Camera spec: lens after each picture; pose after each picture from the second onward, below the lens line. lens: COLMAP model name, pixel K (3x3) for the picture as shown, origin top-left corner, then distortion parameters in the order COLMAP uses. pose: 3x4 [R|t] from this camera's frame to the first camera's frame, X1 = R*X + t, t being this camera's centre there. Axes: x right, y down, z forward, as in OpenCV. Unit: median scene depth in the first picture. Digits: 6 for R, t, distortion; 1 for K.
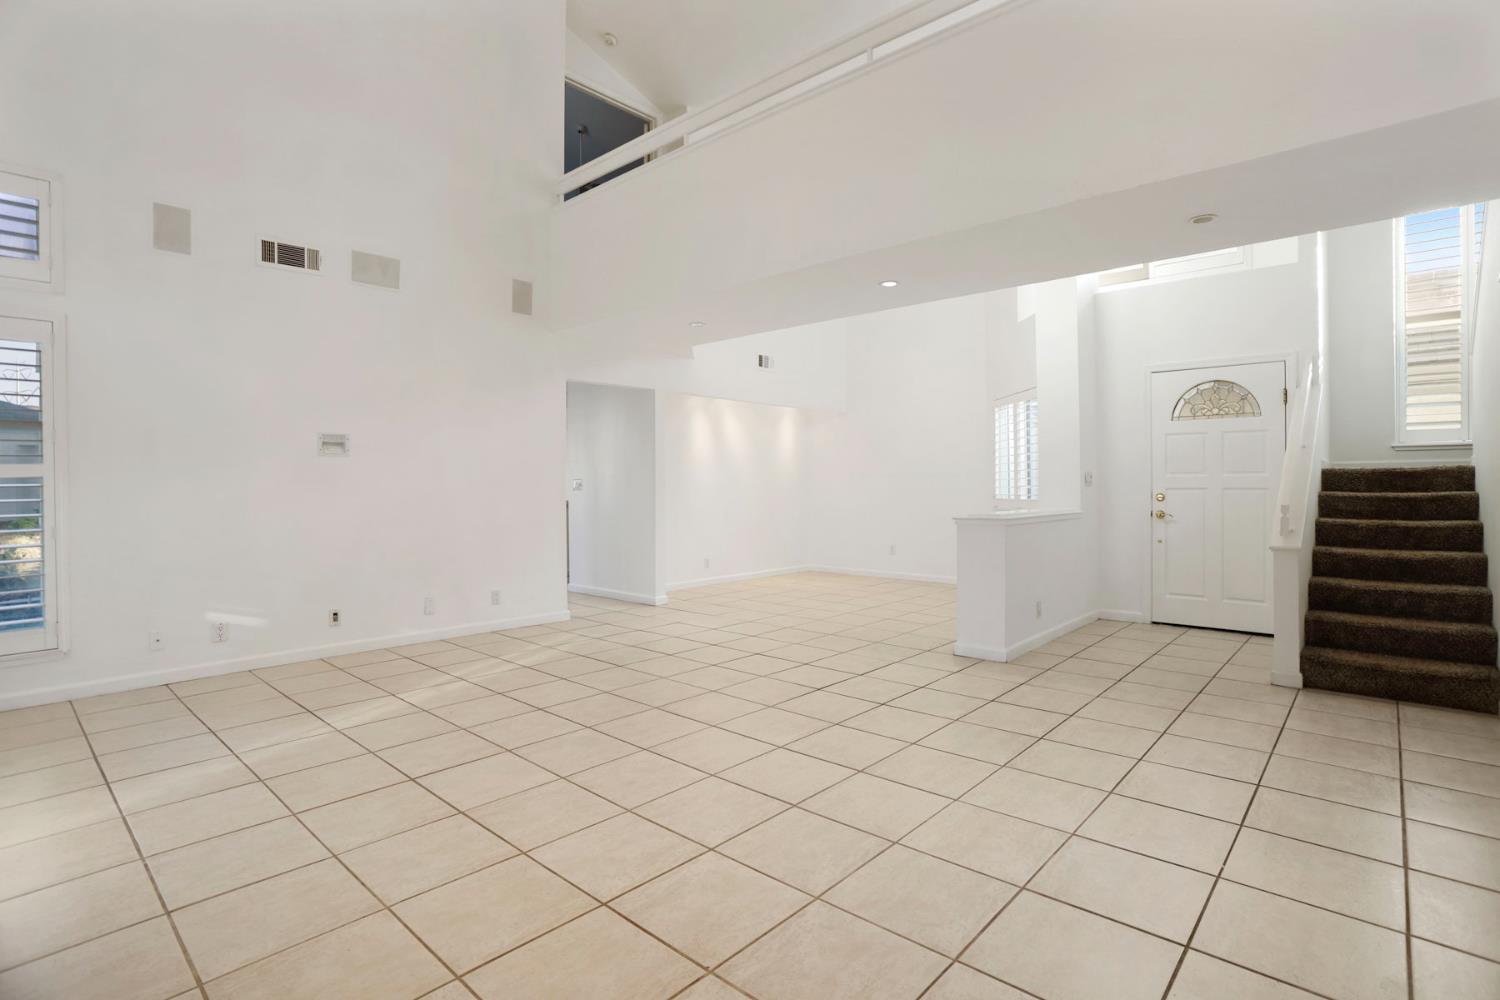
lens RADIAL K [[729.4, 0, 756.6], [0, 729.4, 487.8], [0, 0, 1]] dist [-0.056634, 0.021349]
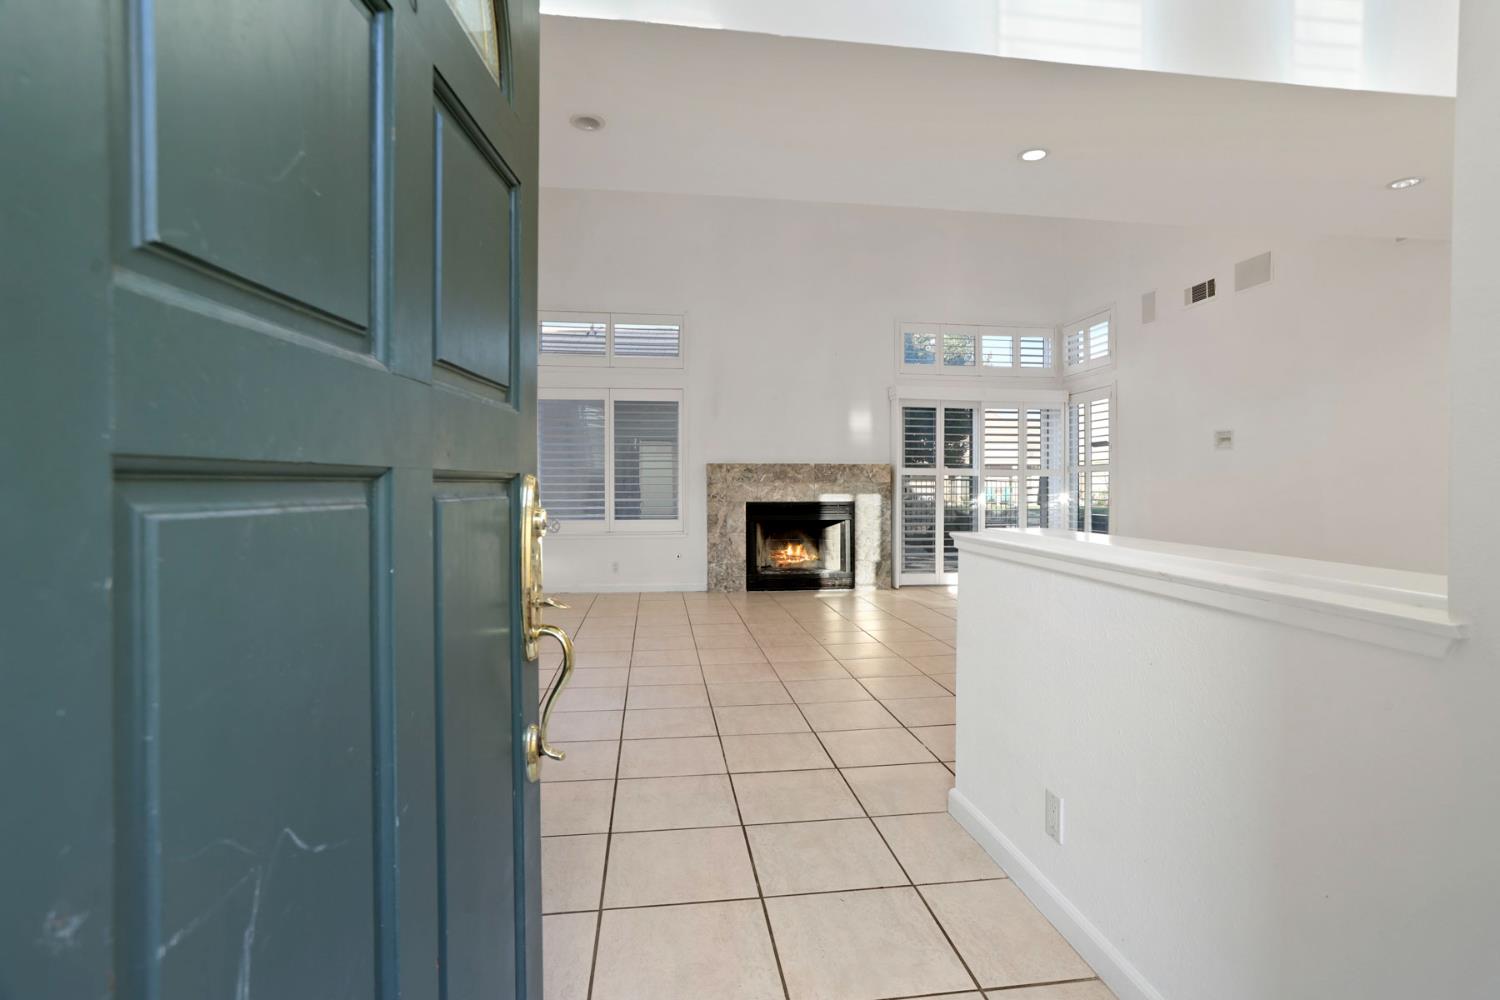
lens RADIAL K [[729.4, 0, 756.6], [0, 729.4, 487.8], [0, 0, 1]] dist [-0.056634, 0.021349]
pose [[-0.641450, 0.010595, -0.767091, 0.795119], [-0.003381, 0.999856, 0.016637, 0.001150], [0.767157, 0.013265, -0.641322, 1.174666]]
